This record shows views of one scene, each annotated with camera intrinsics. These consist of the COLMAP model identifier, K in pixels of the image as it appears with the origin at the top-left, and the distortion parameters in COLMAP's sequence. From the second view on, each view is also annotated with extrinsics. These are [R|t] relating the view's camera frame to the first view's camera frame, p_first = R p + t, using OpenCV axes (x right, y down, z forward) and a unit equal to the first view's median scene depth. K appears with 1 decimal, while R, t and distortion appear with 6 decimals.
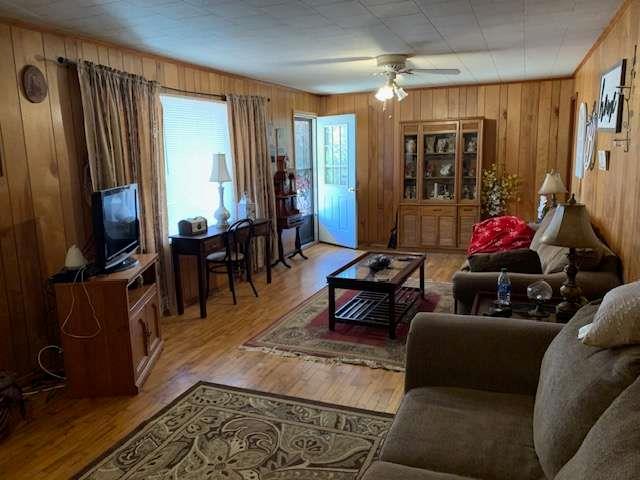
lens RADIAL K [[473.8, 0, 323.4], [0, 473.8, 243.2], [0, 0, 1]] dist [0.078724, -0.108403]
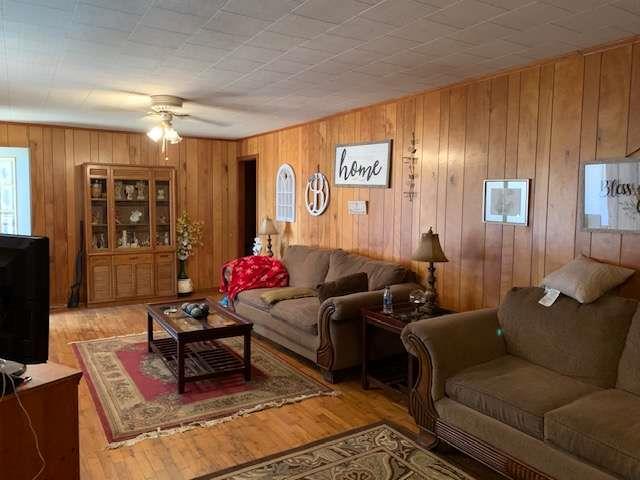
lens RADIAL K [[473.8, 0, 323.4], [0, 473.8, 243.2], [0, 0, 1]] dist [0.078724, -0.108403]
pose [[0.615627, -0.045936, 0.786697, -0.514739], [0.126653, 0.991089, -0.041241, -0.023396], [-0.777793, 0.125027, 0.615960, 0.218399]]
